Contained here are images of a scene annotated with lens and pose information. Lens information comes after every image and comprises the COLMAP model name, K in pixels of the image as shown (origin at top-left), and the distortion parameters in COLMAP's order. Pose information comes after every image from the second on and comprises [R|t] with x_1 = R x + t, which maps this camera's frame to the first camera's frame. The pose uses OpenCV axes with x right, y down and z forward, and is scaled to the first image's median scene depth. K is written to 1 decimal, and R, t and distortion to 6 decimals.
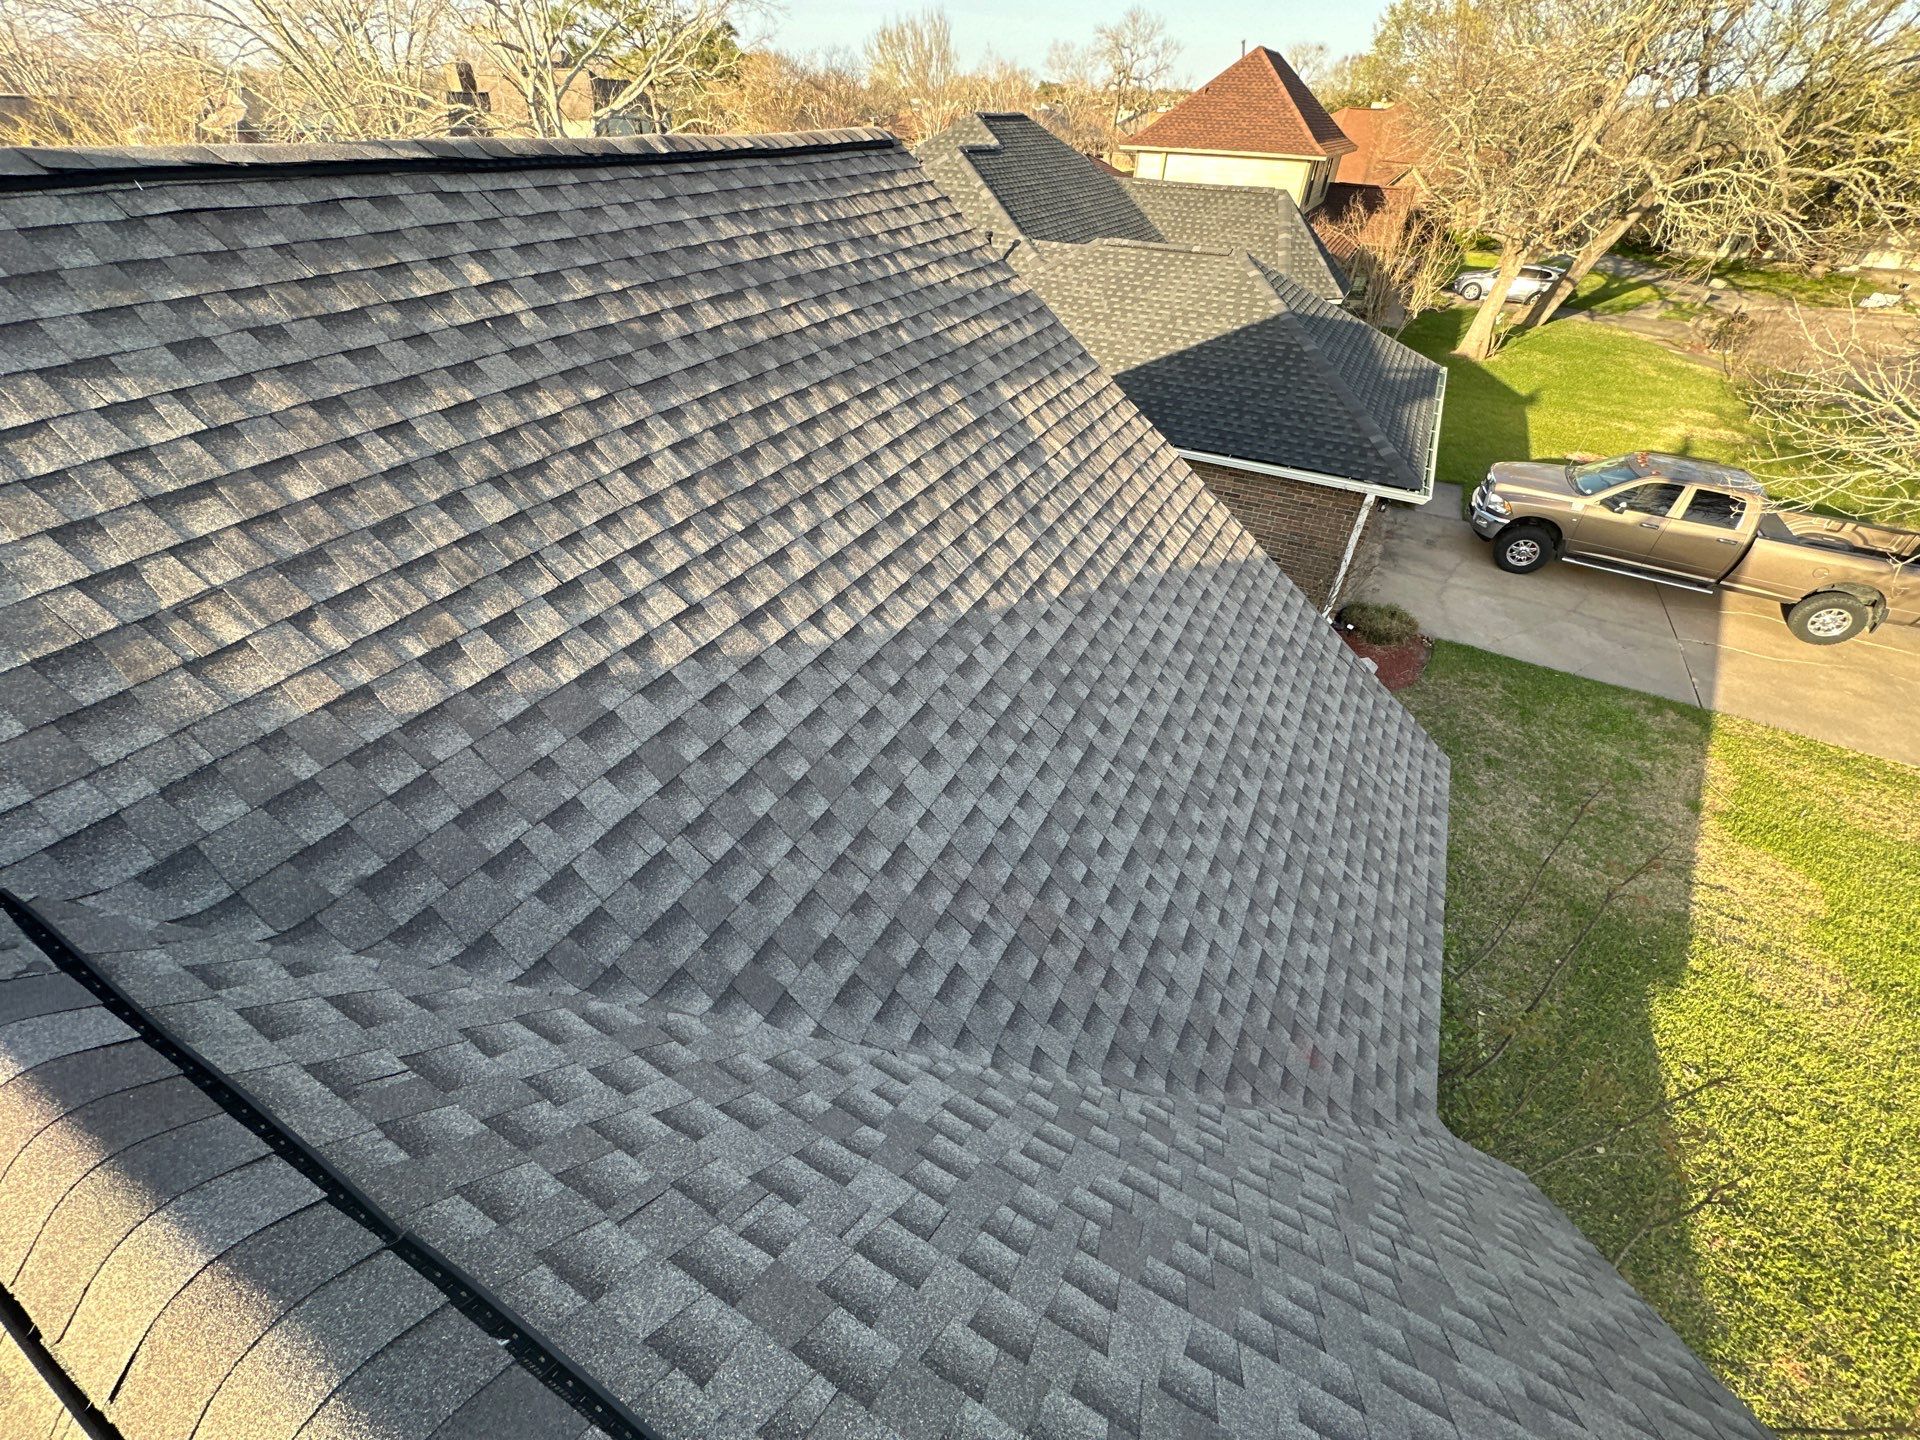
lens RADIAL K [[764.4, 0, 960.0], [0, 764.4, 720.0], [0, 0, 1]] dist [-0.003440, -0.000384]
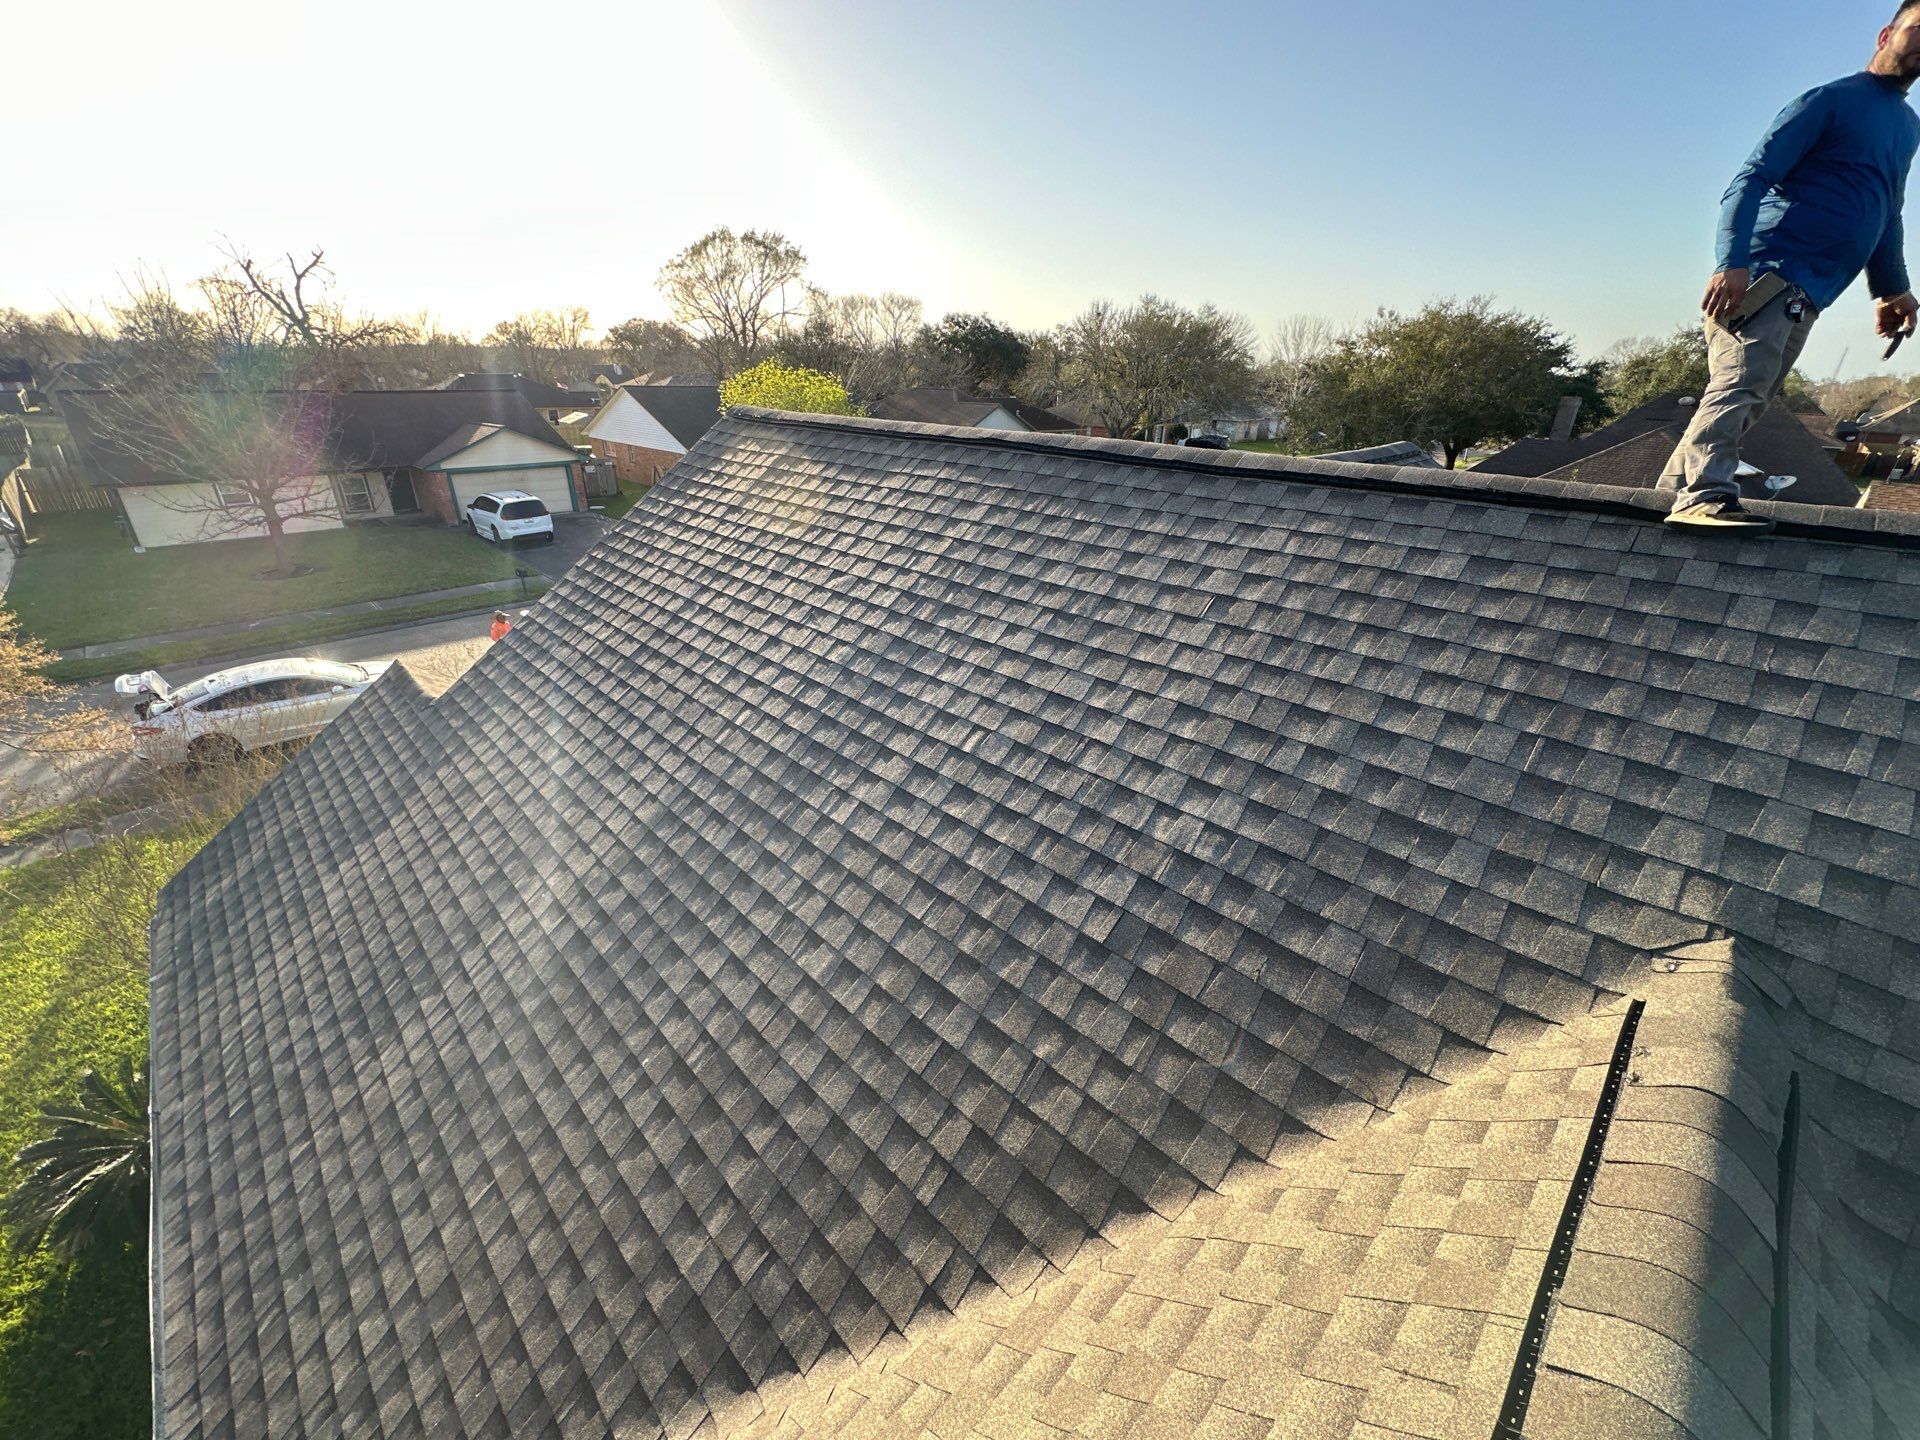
lens RADIAL K [[764.4, 0, 960.0], [0, 764.4, 720.0], [0, 0, 1]] dist [-0.003440, -0.000384]
pose [[-0.303903, 0.368945, -0.878363, -0.044006], [-0.620627, 0.622833, 0.476342, 0.139770], [0.722818, 0.689898, 0.039696, -0.391166]]
